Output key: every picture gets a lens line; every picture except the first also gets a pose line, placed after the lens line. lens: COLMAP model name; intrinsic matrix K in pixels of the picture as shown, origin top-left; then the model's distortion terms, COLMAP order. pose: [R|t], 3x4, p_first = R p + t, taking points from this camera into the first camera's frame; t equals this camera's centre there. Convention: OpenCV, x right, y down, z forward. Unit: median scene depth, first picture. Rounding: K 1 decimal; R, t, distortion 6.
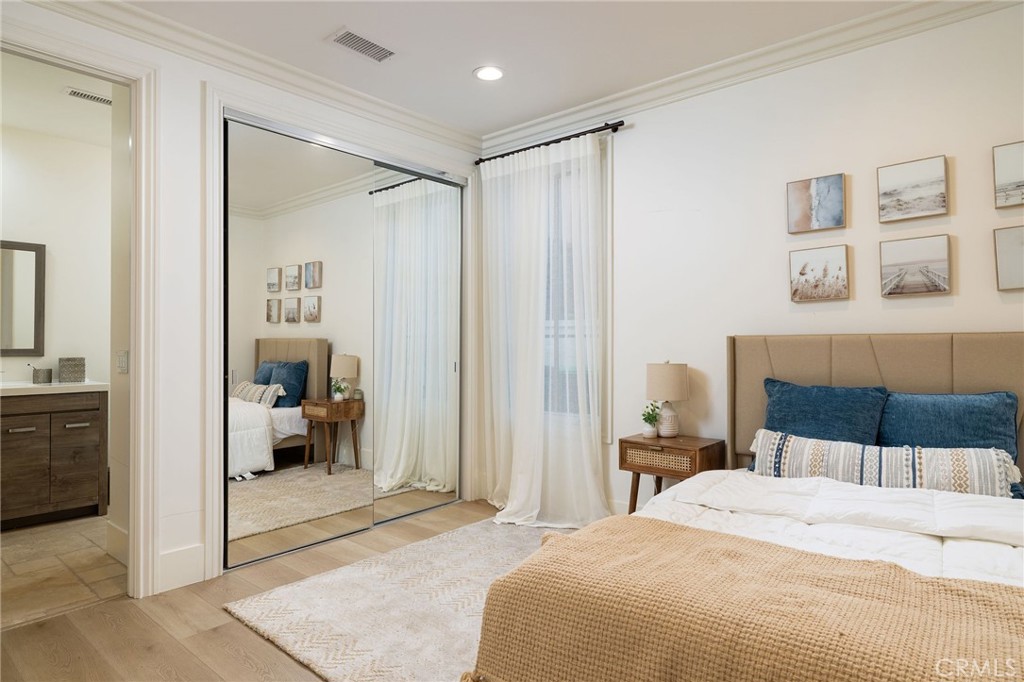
lens RADIAL K [[576.8, 0, 510.7], [0, 576.8, 335.5], [0, 0, 1]] dist [-0.003327, -0.001678]
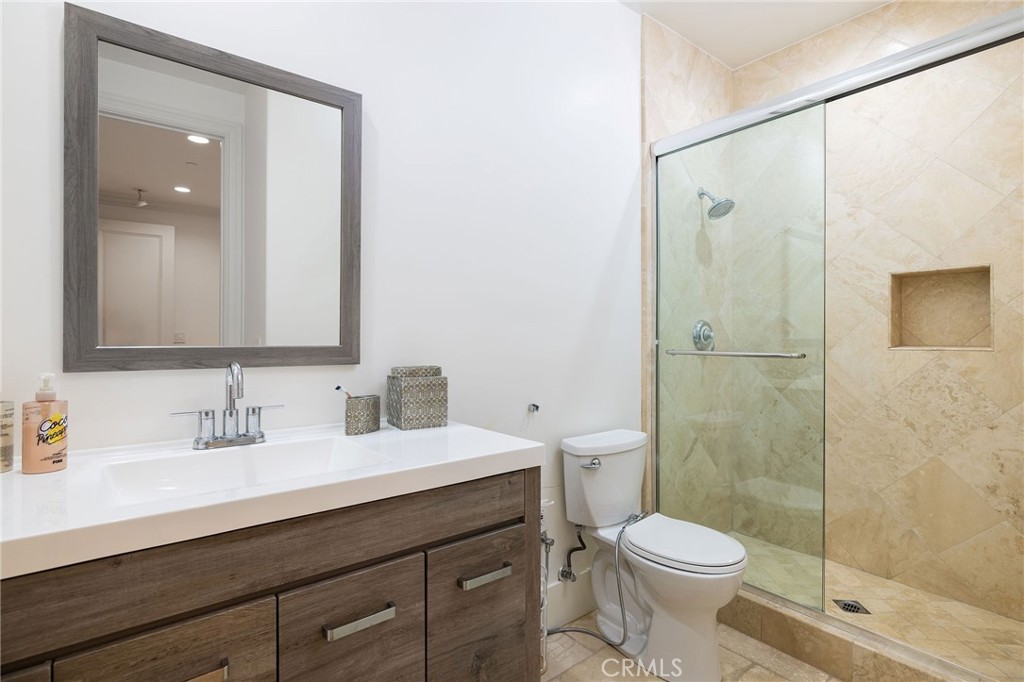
lens RADIAL K [[495.6, 0, 513.6], [0, 495.6, 342.5], [0, 0, 1]] dist [0.011883, -0.000168]
pose [[0.979215, 0.005003, -0.202763, -0.654509], [-0.000694, 0.999772, 0.021319, 0.013232], [0.202823, -0.020735, 0.978996, 0.696339]]
